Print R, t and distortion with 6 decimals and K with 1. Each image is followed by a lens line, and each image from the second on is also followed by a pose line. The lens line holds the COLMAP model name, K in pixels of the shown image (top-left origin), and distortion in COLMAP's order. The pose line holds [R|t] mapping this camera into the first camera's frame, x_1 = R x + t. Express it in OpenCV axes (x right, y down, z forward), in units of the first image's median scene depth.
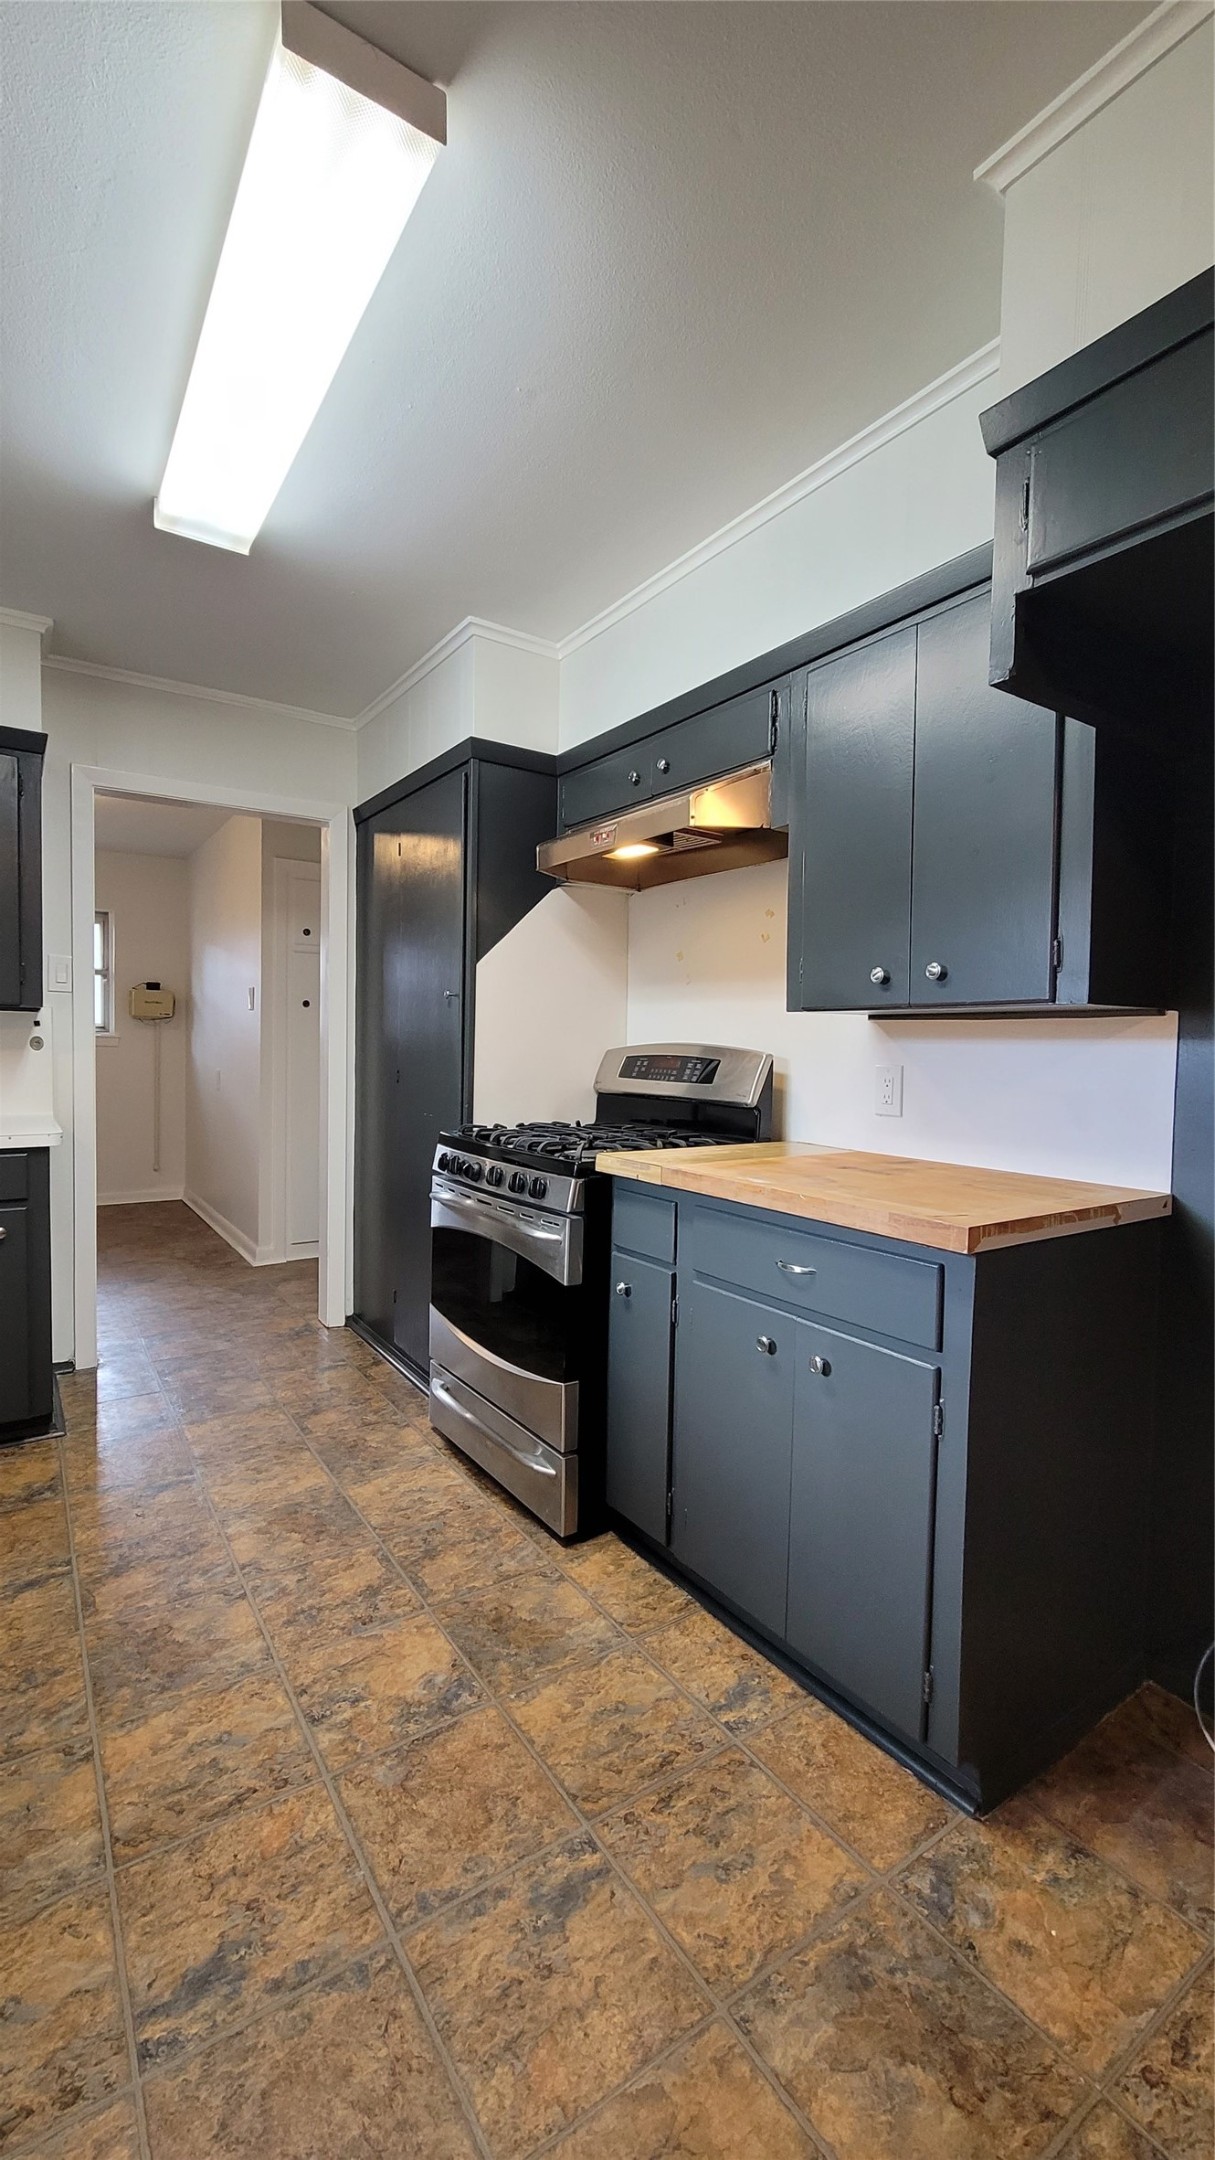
lens RADIAL K [[879.8, 0, 604.8], [0, 879.8, 1080.6], [0, 0, 1]] dist [-0.001316, -0.000099]
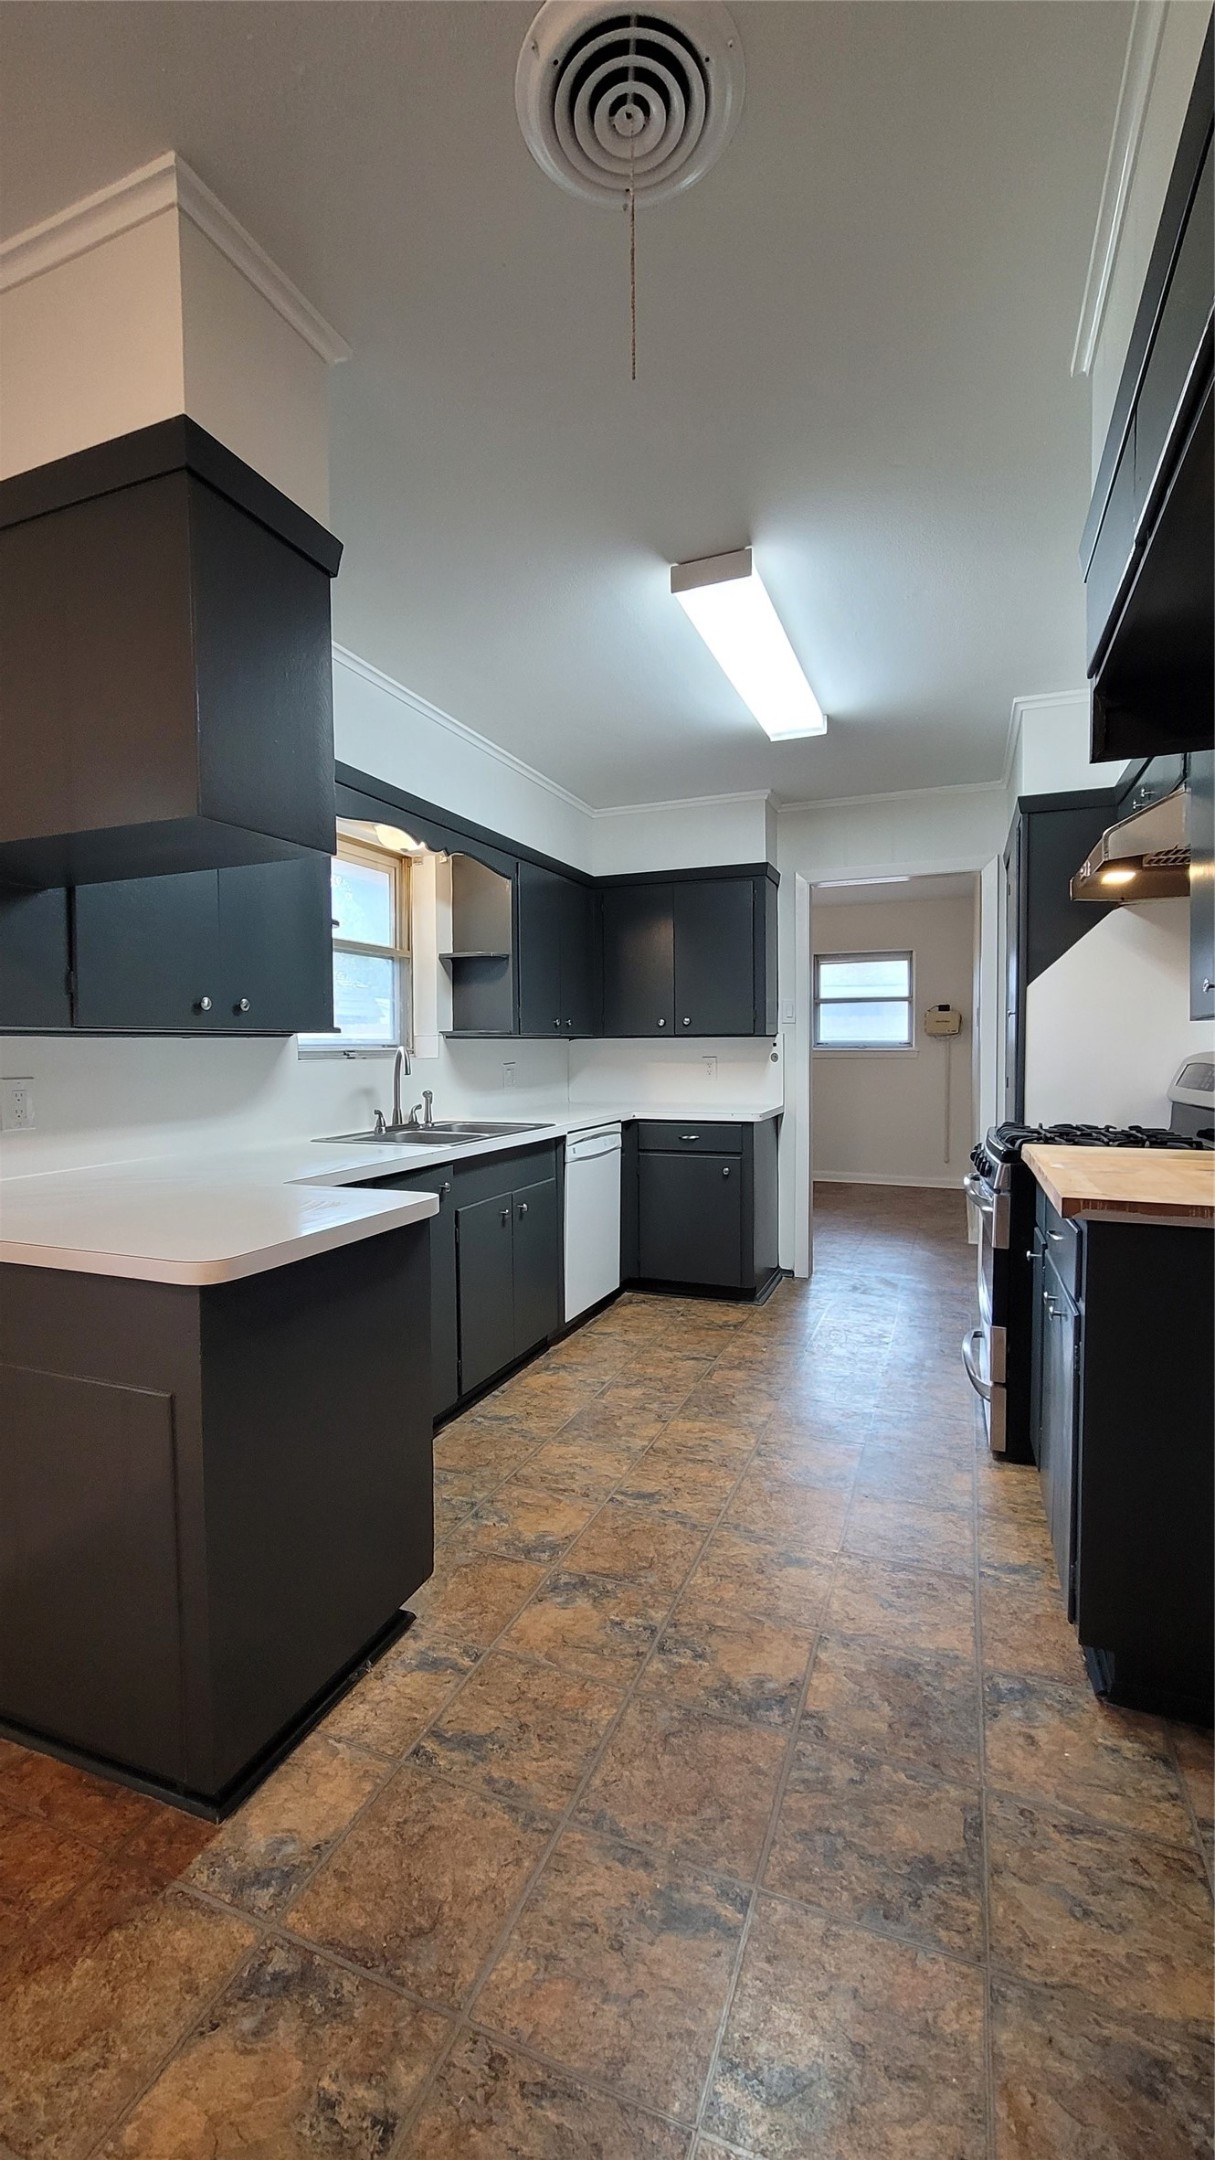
lens RADIAL K [[879.8, 0, 603.5], [0, 879.8, 1084.5], [0, 0, 1]] dist [-0.001316, -0.000099]
pose [[0.558984, 0.014477, -0.829052, 0.775464], [-0.021161, 0.999771, 0.003190, 0.009989], [0.828909, 0.015761, 0.559162, -0.183084]]
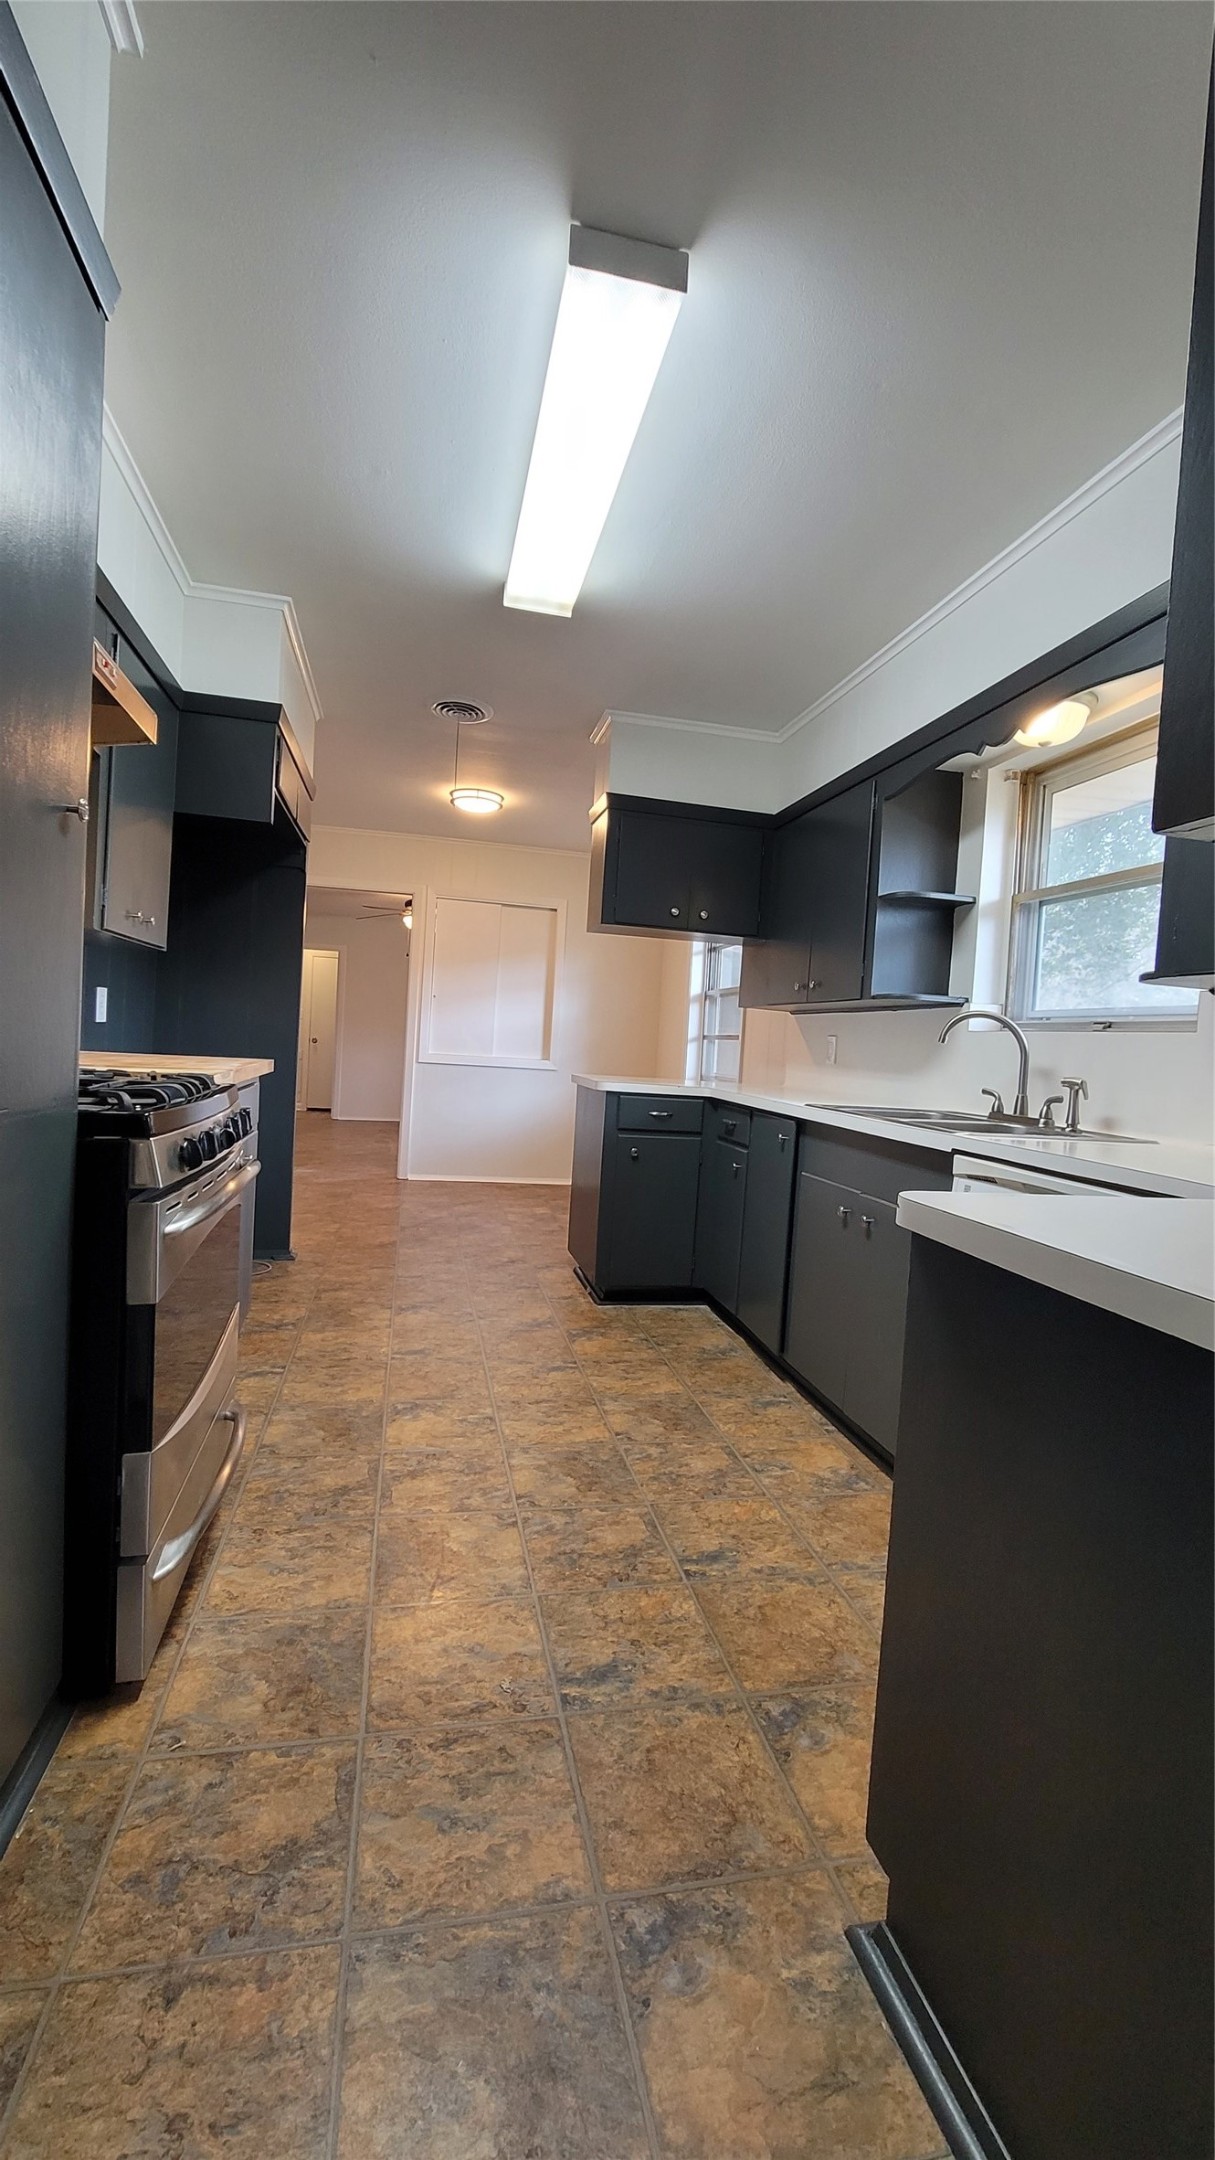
lens RADIAL K [[879.8, 0, 612.1], [0, 879.8, 1079.4], [0, 0, 1]] dist [-0.001316, -0.000099]
pose [[-0.928752, -0.088684, 0.359938, -0.904481], [-0.061806, 0.994416, 0.085534, -0.028021], [-0.365514, 0.057194, -0.929047, 2.029085]]
